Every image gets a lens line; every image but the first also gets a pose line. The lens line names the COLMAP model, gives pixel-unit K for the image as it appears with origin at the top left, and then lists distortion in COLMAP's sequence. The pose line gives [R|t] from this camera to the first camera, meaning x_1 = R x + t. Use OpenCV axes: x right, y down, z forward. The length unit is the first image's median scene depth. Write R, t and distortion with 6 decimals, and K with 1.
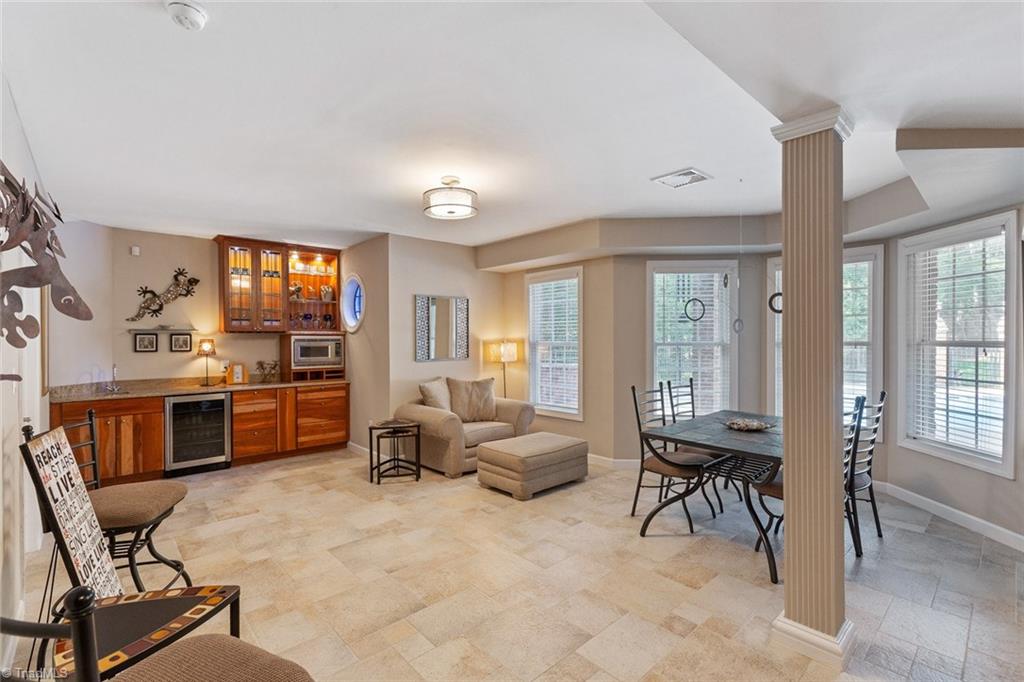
lens RADIAL K [[465.9, 0, 510.2], [0, 465.9, 337.5], [0, 0, 1]] dist [0.001263, 0.000260]
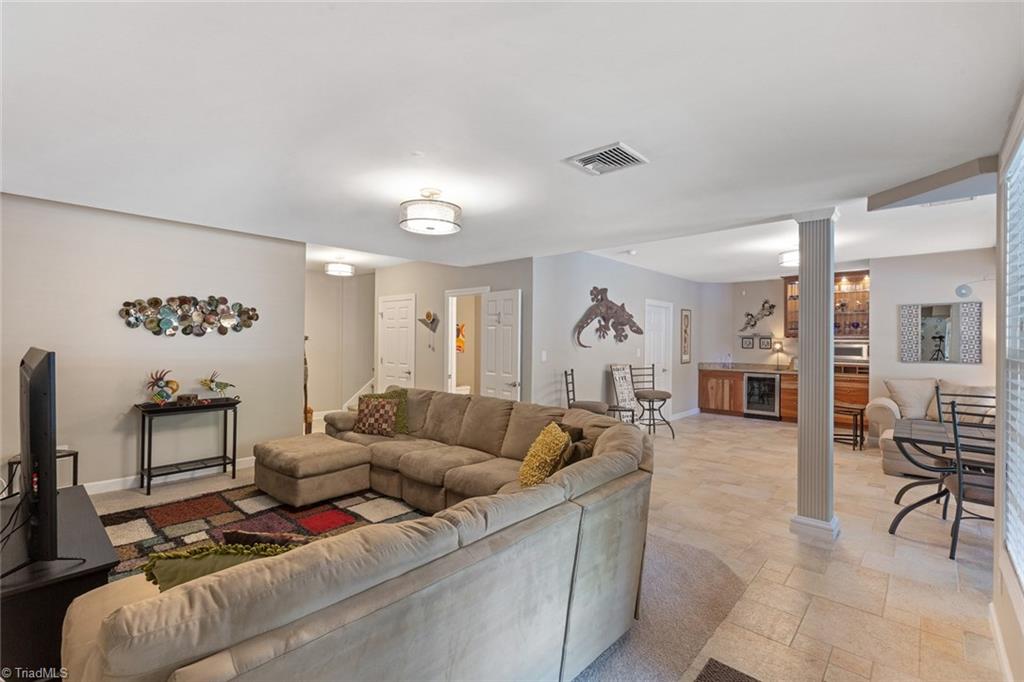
lens RADIAL K [[465.9, 0, 510.2], [0, 465.9, 337.5], [0, 0, 1]] dist [0.001263, 0.000260]
pose [[0.104418, 0.000430, -0.994533, 0.879960], [-0.006627, 0.999978, -0.000264, -0.003597], [0.994511, 0.006618, 0.104418, -0.097701]]
